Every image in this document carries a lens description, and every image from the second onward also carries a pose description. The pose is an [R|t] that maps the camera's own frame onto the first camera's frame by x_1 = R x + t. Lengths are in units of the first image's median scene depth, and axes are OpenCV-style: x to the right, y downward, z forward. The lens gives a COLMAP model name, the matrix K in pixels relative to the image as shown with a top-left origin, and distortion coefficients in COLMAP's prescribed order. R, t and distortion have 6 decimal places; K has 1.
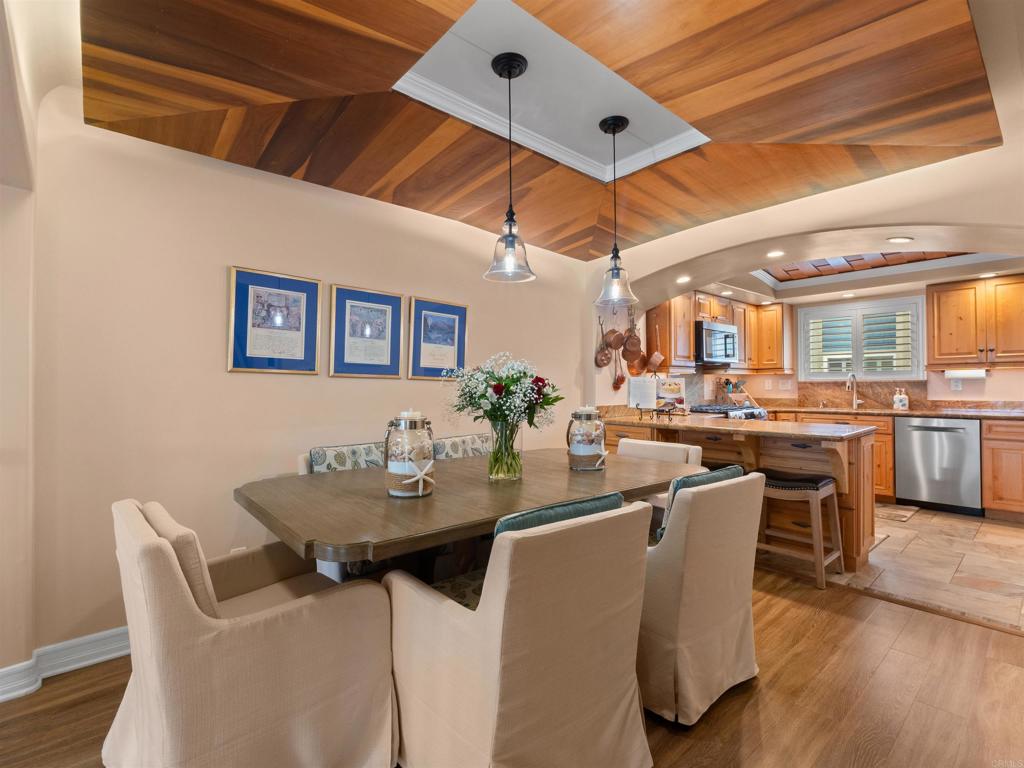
lens RADIAL K [[488.4, 0, 513.2], [0, 488.4, 381.4], [0, 0, 1]] dist [-0.006103, 0.000230]
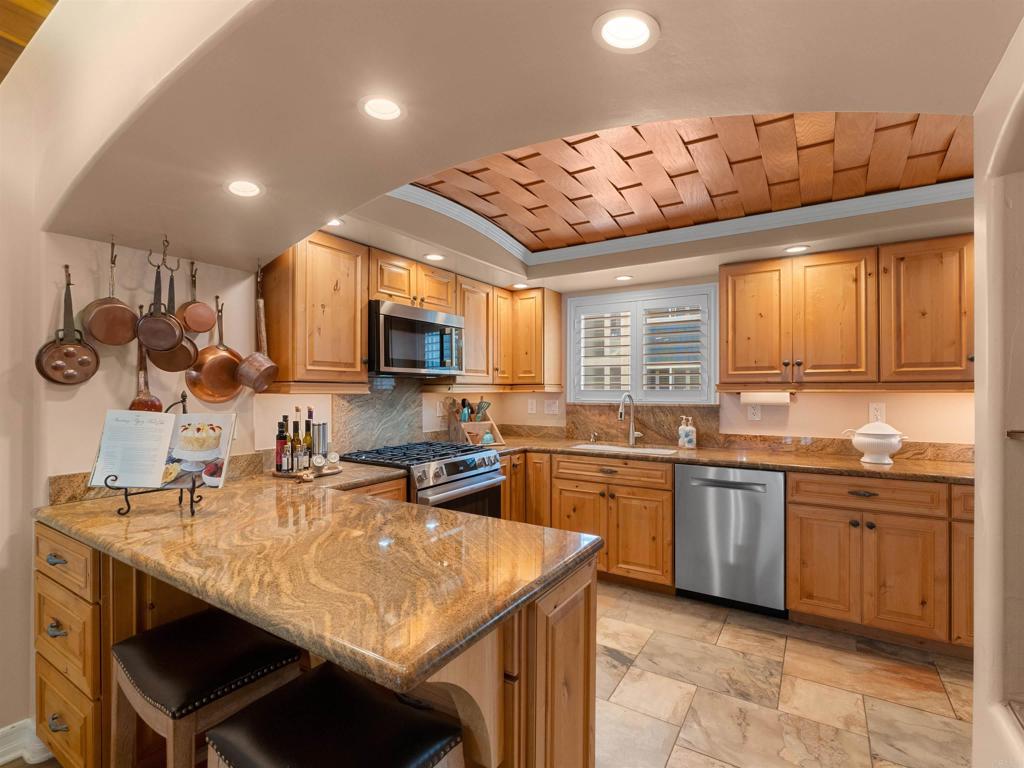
lens RADIAL K [[488.4, 0, 511.6], [0, 488.4, 390.2], [0, 0, 1]] dist [-0.006103, 0.000230]
pose [[0.960662, 0.006796, 0.277639, 0.371722], [-0.009072, 0.999935, 0.006913, -0.026004], [-0.277574, -0.009160, 0.960661, 0.412230]]
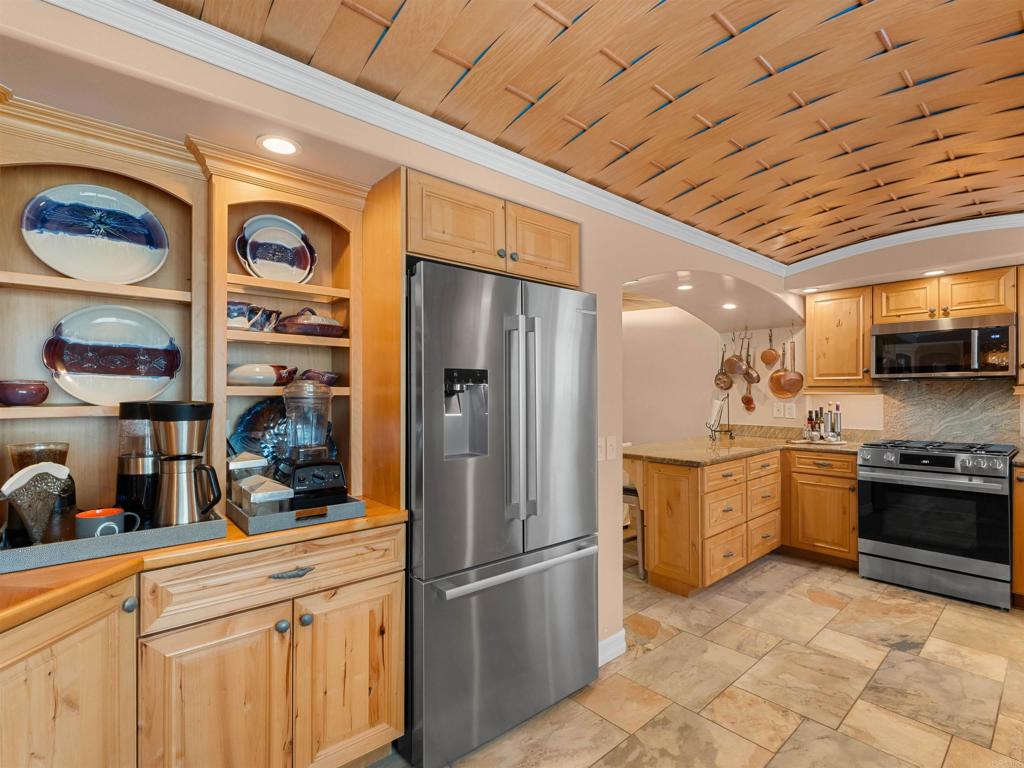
lens RADIAL K [[488.4, 0, 512.9], [0, 488.4, 387.0], [0, 0, 1]] dist [-0.006103, 0.000230]
pose [[-0.007360, -0.002859, -0.999969, 1.128990], [0.013596, 0.999903, -0.002959, -0.033640], [0.999880, -0.013617, -0.007321, 0.442371]]
